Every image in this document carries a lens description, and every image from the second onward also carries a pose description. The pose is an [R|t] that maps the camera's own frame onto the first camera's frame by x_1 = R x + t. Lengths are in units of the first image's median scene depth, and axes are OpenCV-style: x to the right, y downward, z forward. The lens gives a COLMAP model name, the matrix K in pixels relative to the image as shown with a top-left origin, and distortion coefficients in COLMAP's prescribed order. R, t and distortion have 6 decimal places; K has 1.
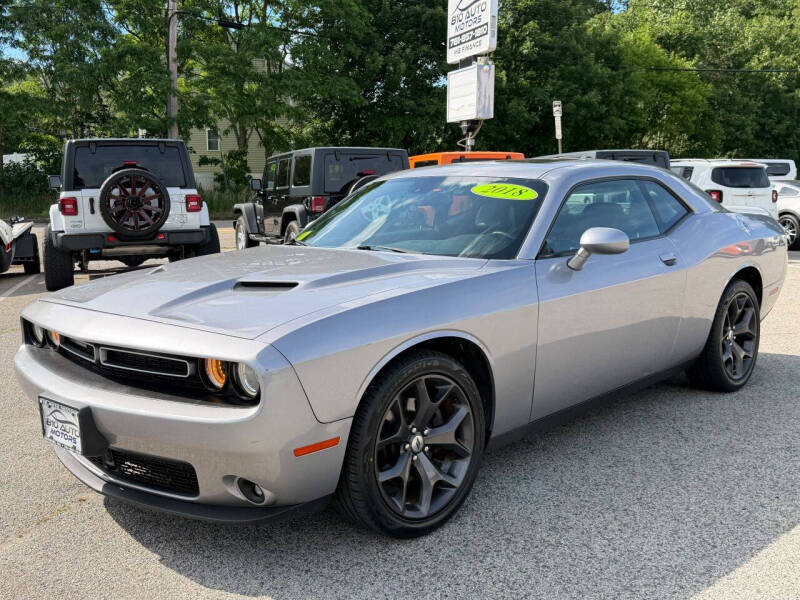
lens RADIAL K [[751.4, 0, 400.0], [0, 751.4, 300.0], [0, 0, 1]] dist [0.165903, -0.295307]
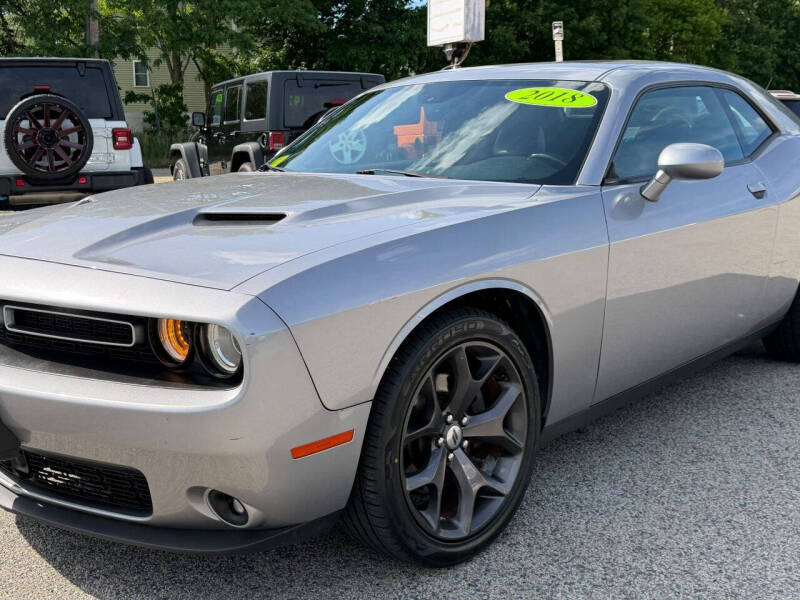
lens RADIAL K [[885.4, 0, 399.5], [0, 885.4, 296.2], [0, 0, 1]] dist [0.179623, -0.363389]
pose [[0.999411, -0.007418, 0.033511, -0.053214], [0.006133, 0.999248, 0.038291, 0.021836], [-0.033770, -0.038063, 0.998705, 0.149393]]
